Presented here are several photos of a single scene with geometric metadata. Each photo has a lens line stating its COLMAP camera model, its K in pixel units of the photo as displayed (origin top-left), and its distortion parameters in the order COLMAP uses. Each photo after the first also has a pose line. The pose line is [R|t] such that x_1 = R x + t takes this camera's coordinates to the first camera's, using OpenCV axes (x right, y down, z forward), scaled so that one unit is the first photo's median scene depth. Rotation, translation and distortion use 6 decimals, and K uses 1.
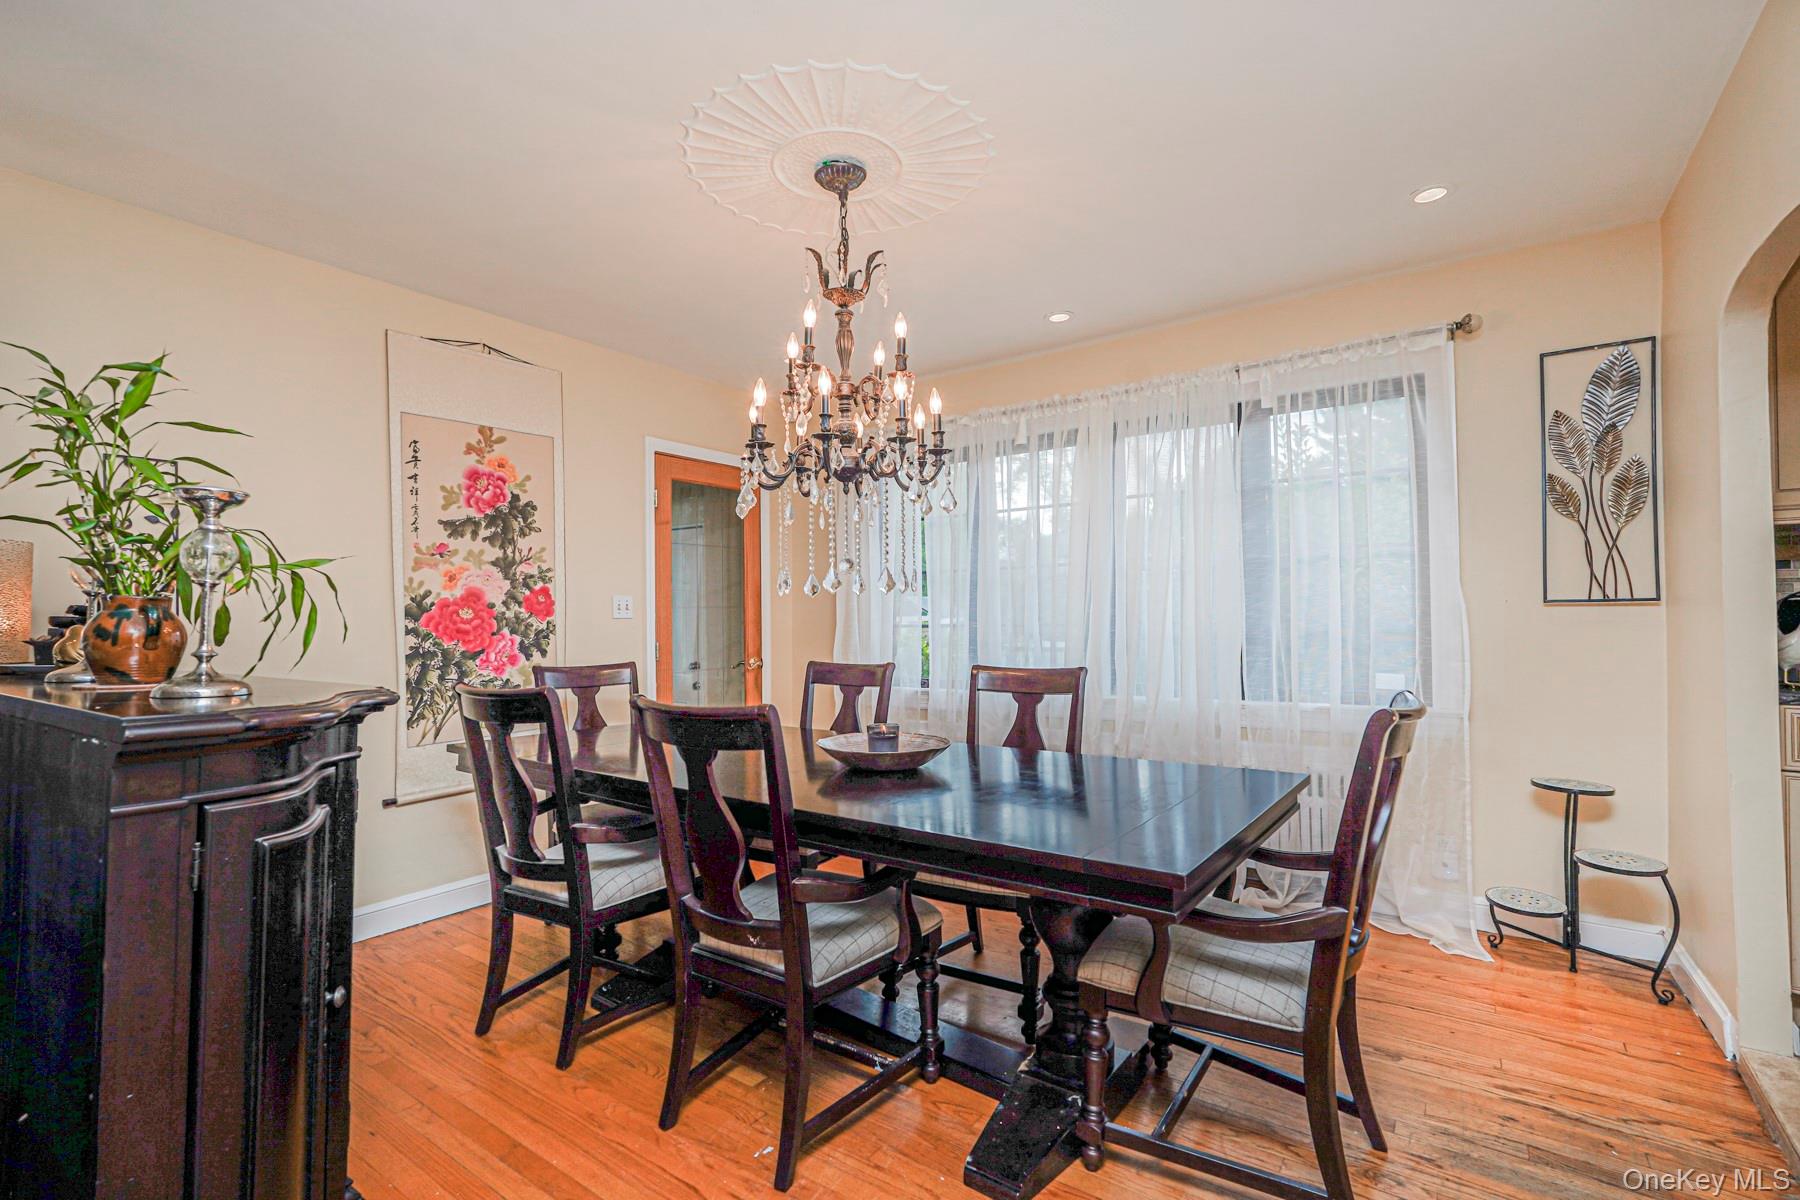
lens RADIAL K [[820.7, 0, 901.7], [0, 820.7, 601.1], [0, 0, 1]] dist [-0.019232, 0.011963]
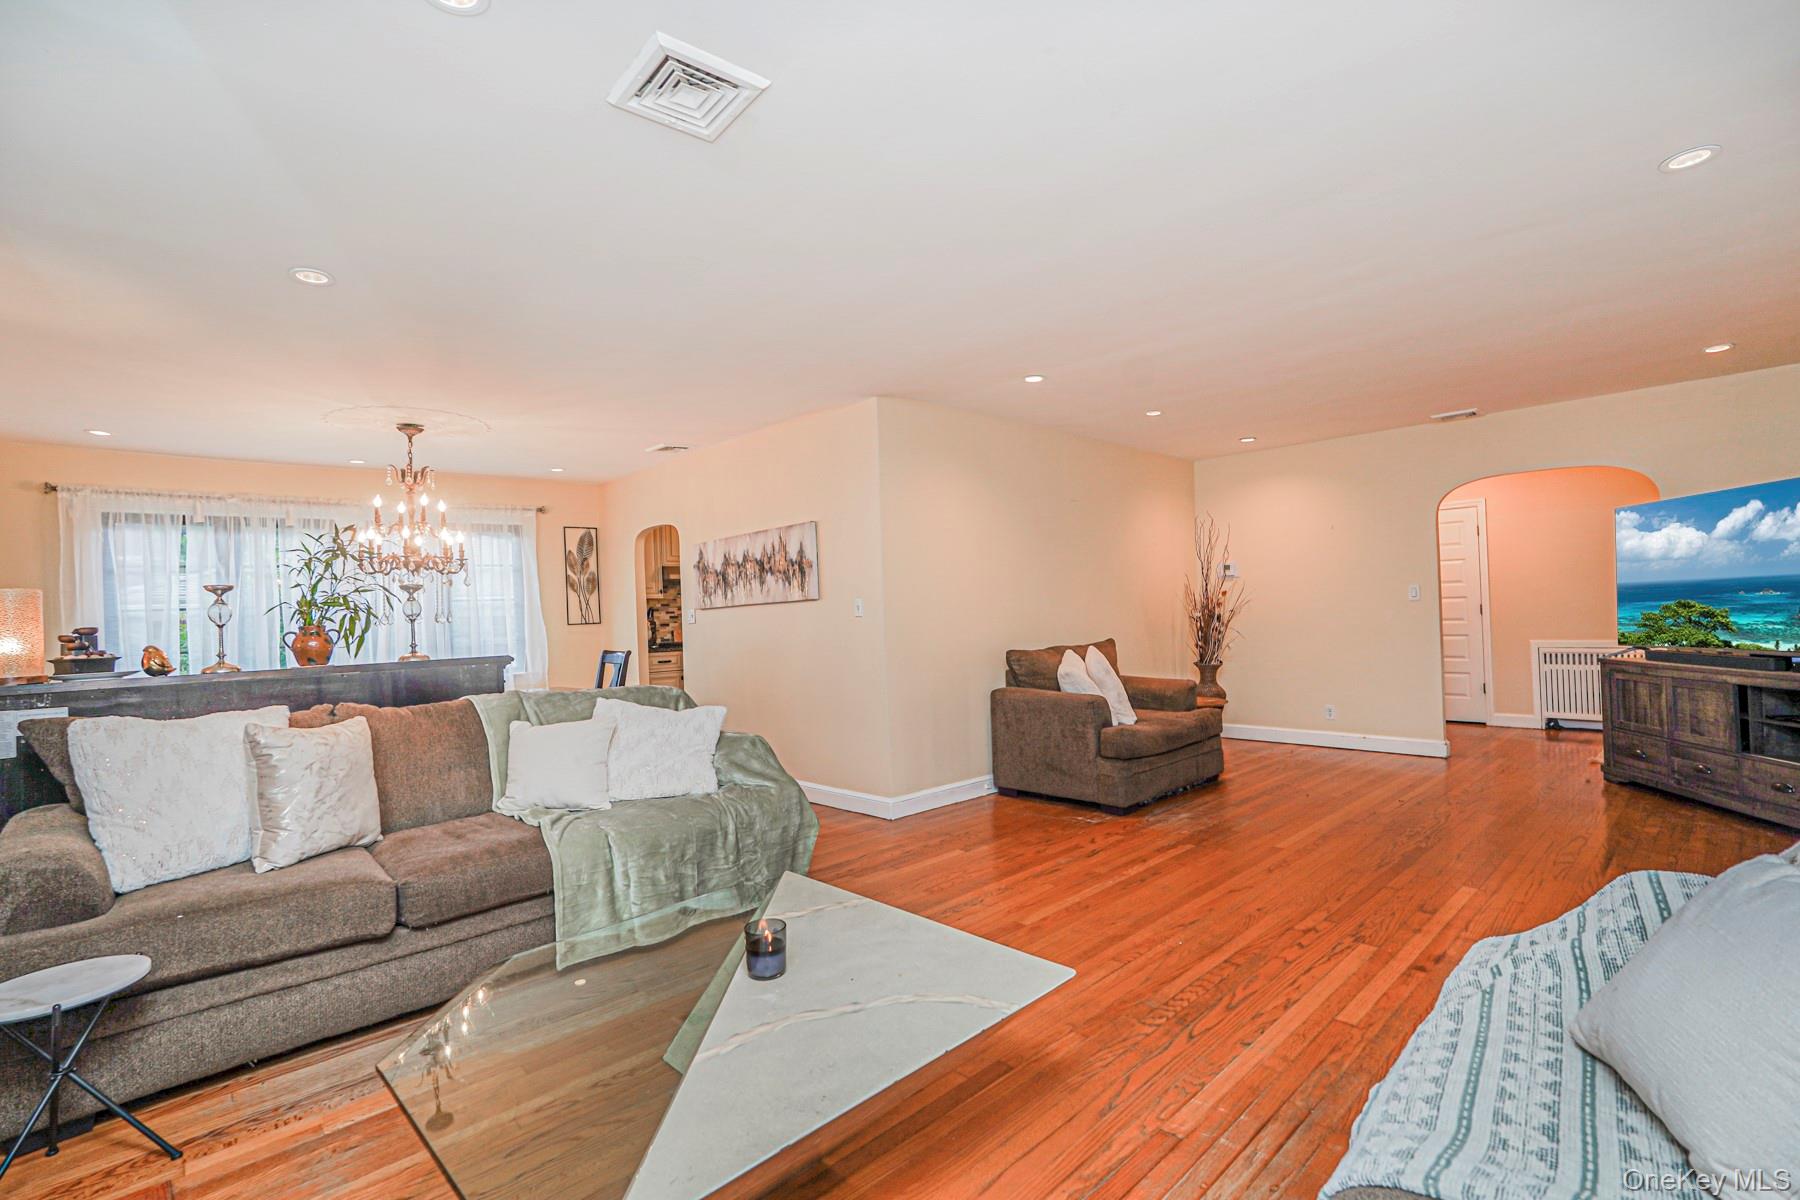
lens RADIAL K [[802.4, 0, 900.0], [0, 802.4, 600.0], [0, 0, 1]] dist [-0.028175, -0.000169]
pose [[0.203735, 0.024532, 0.978719, -1.240953], [0.019648, 0.999382, -0.029140, 0.015409], [-0.978829, 0.025166, 0.203128, -0.455515]]
